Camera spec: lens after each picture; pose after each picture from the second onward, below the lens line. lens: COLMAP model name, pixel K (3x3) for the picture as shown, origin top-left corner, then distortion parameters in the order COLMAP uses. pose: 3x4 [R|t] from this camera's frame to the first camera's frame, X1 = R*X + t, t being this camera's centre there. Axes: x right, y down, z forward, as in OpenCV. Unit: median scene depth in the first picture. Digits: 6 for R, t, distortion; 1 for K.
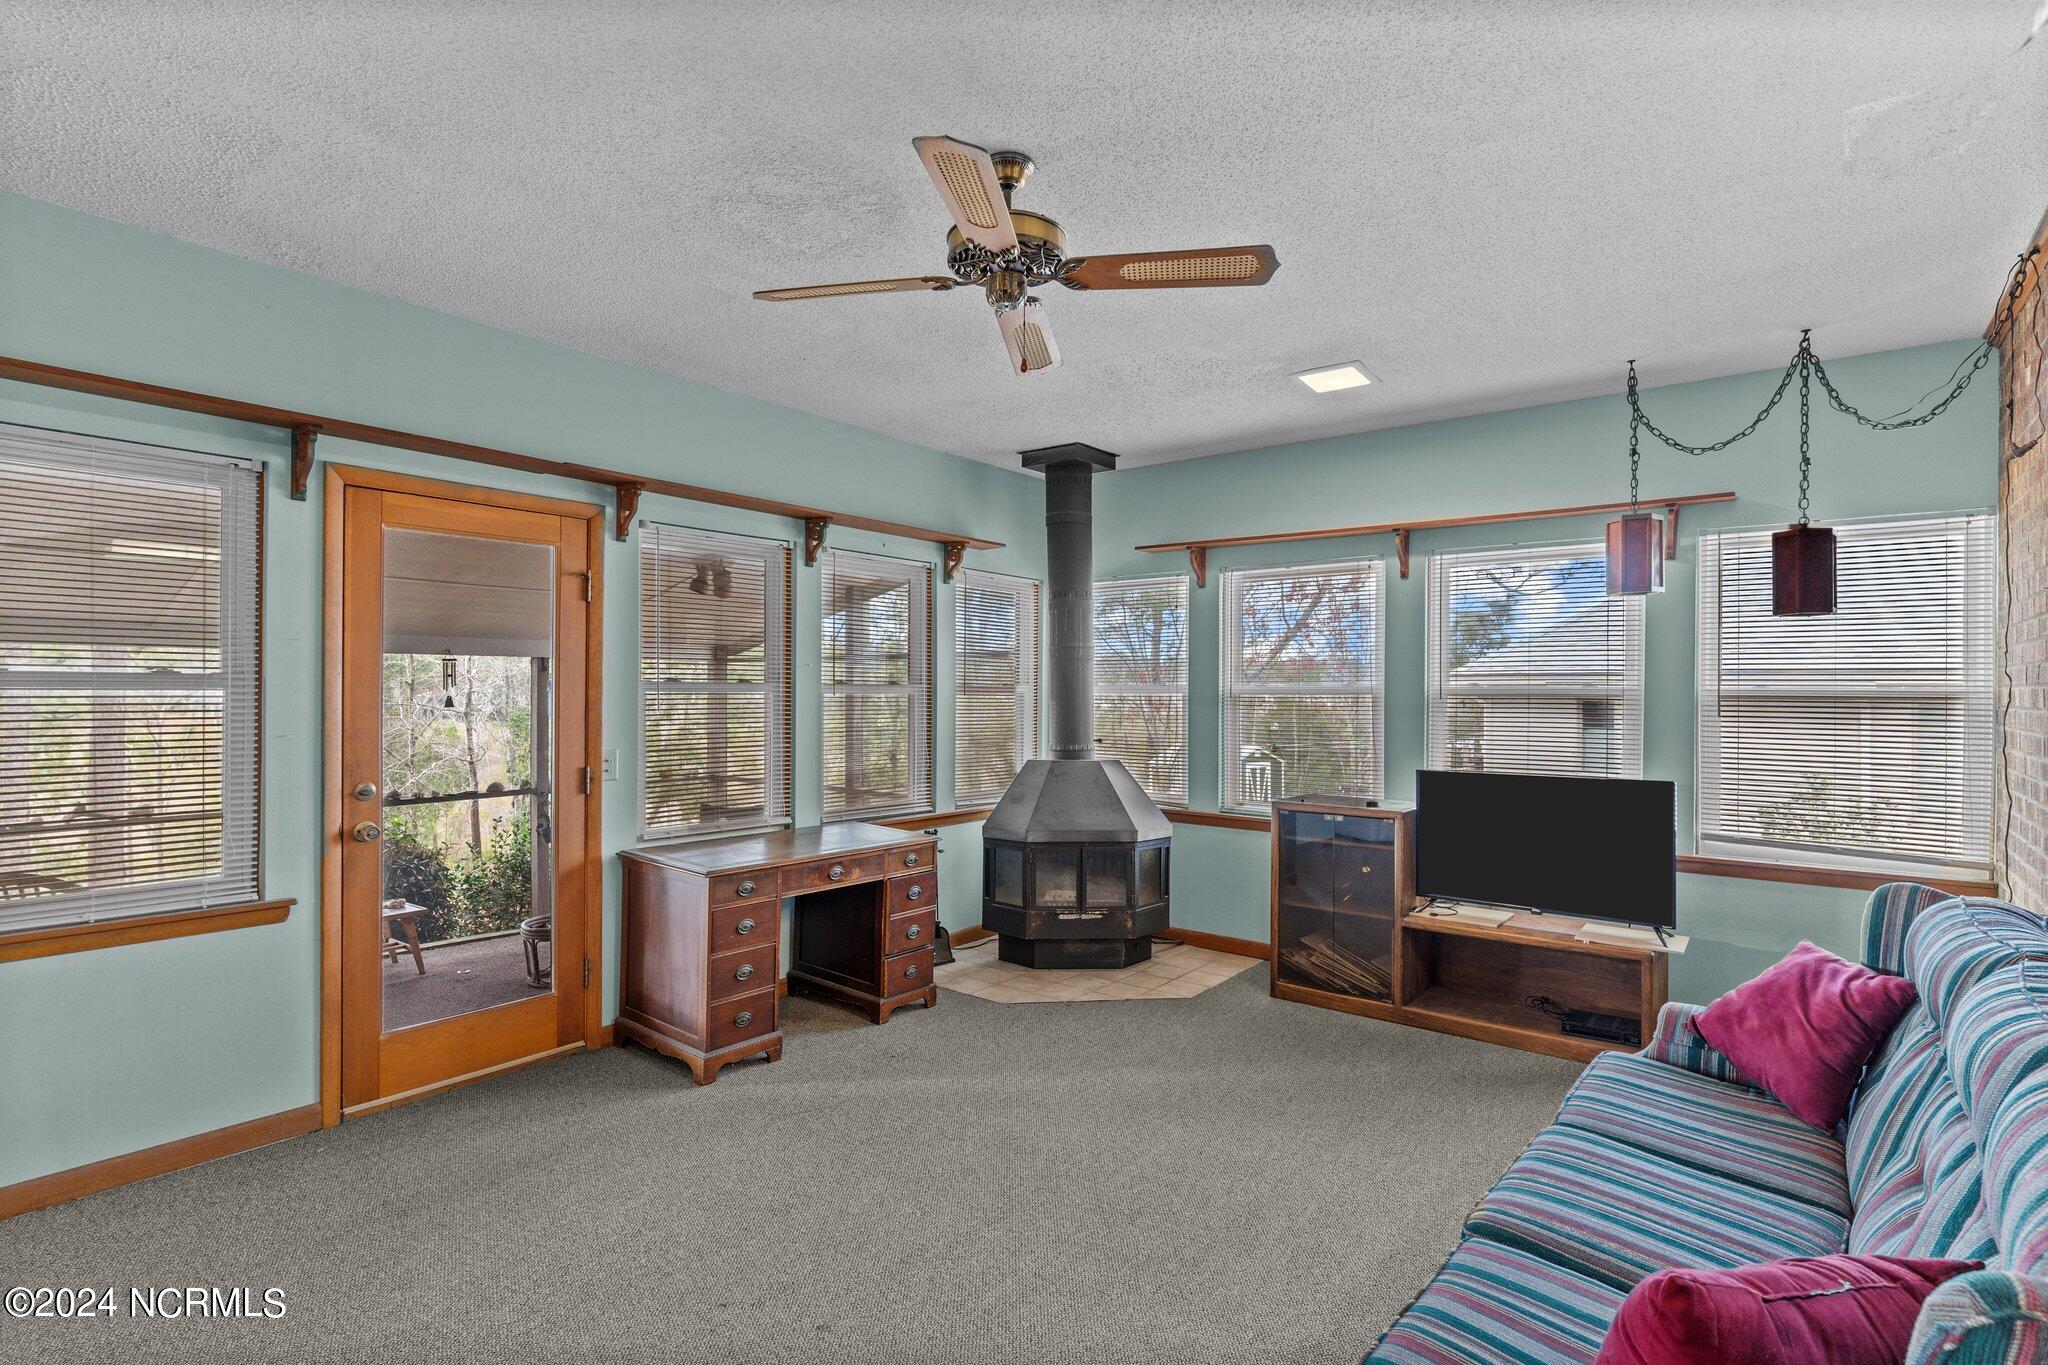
lens RADIAL K [[1001.3, 0, 1020.9], [0, 1001.3, 689.8], [0, 0, 1]] dist [-0.001626, -0.000112]
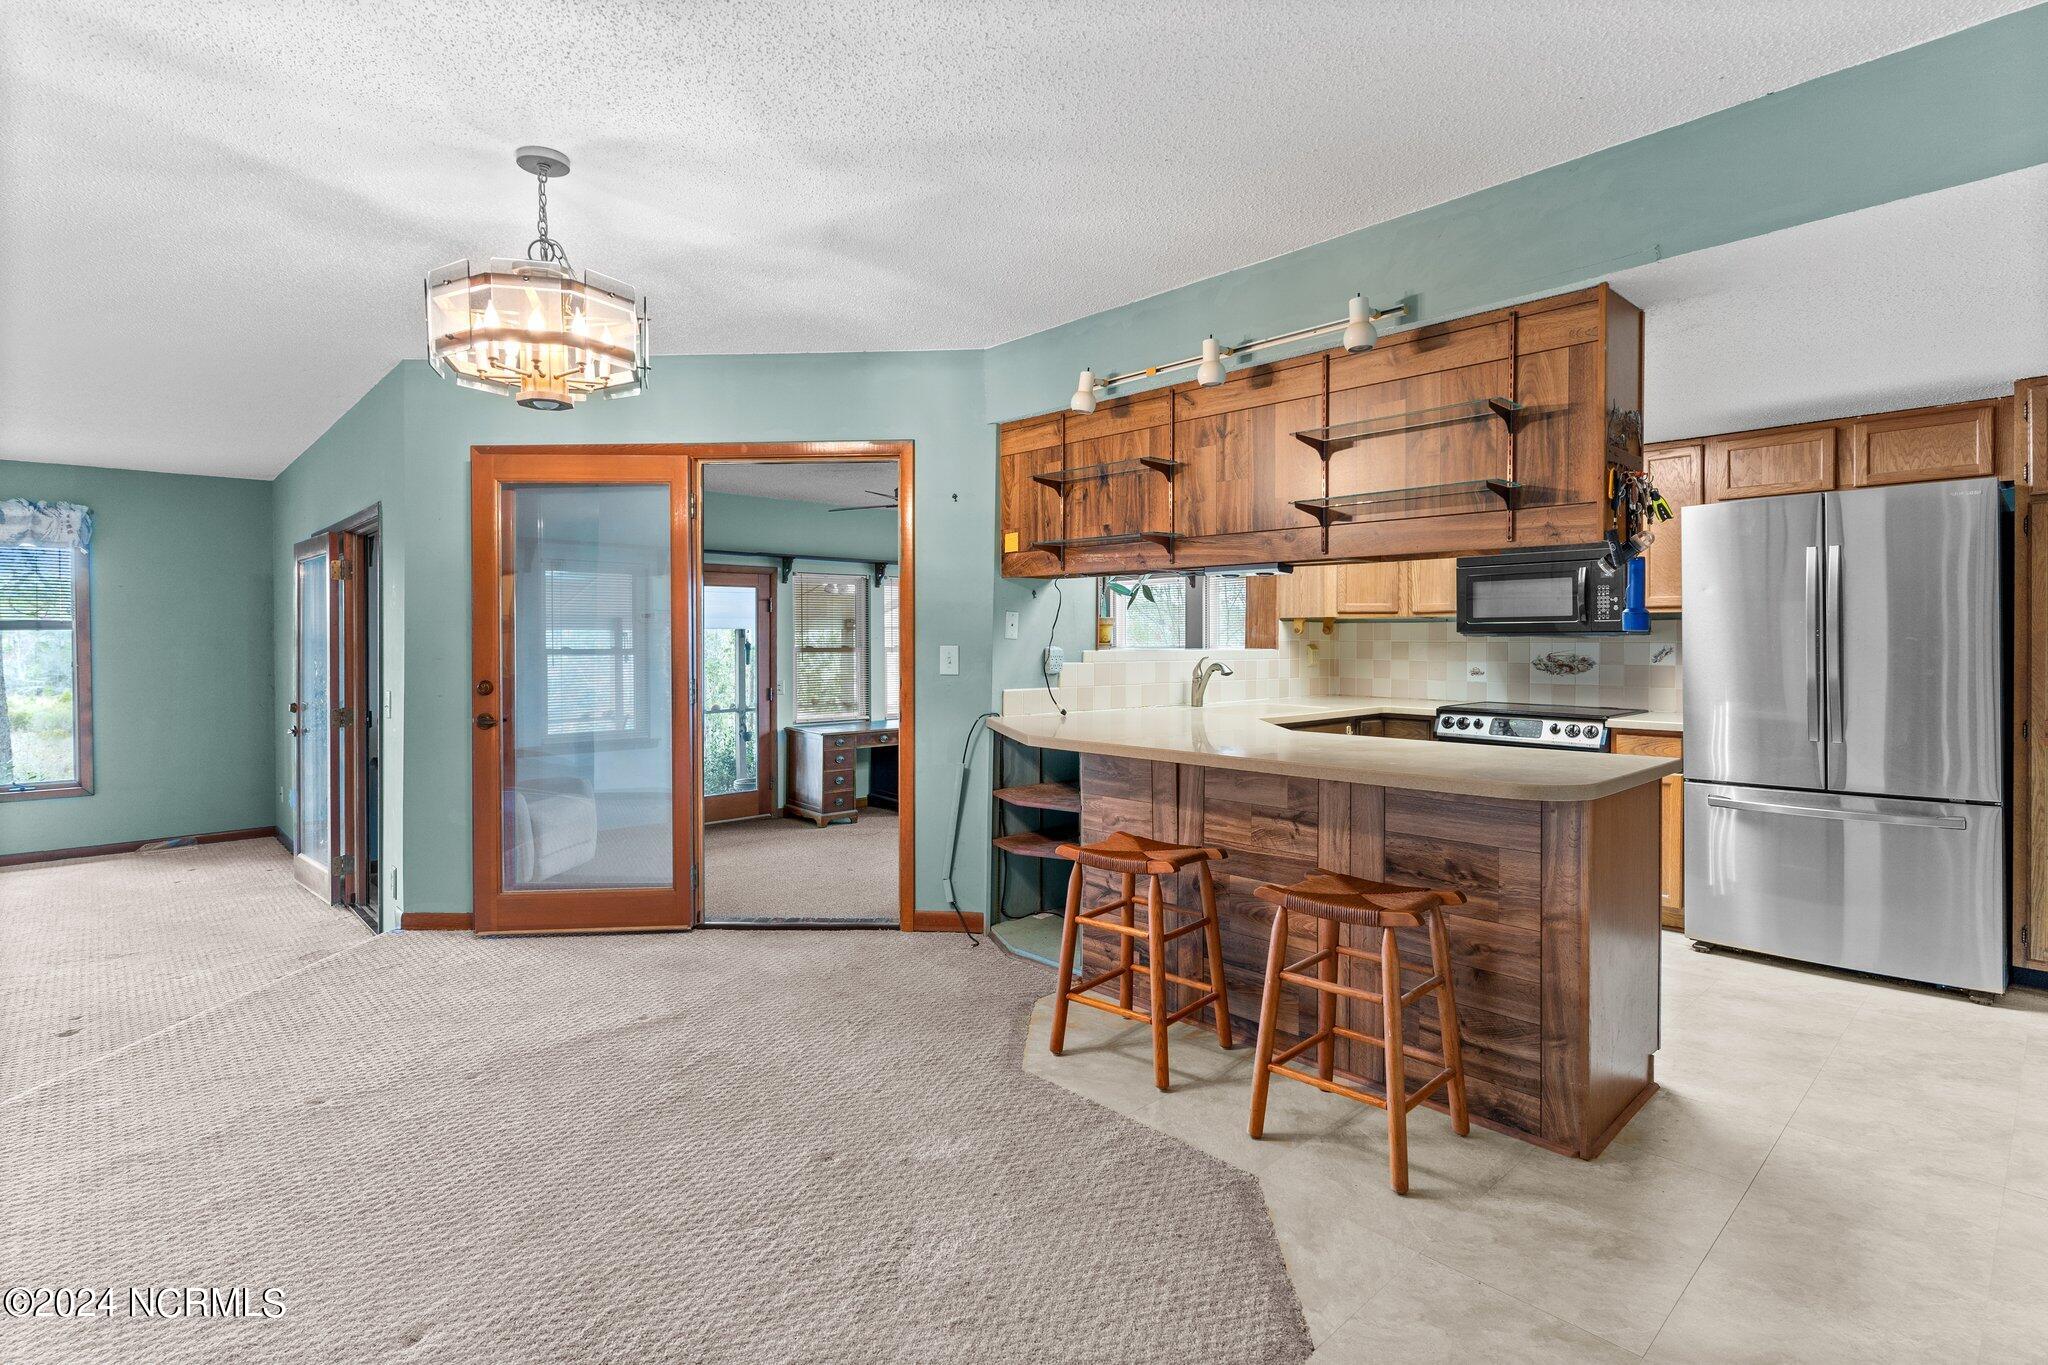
lens RADIAL K [[994.7, 0, 1026.0], [0, 994.7, 644.6], [0, 0, 1]] dist [0.001718, -0.000845]
pose [[0.988611, -0.005462, -0.150394, 0.440229], [0.006273, 0.999968, 0.004918, -0.023019], [0.150362, -0.005805, 0.988614, -1.052244]]
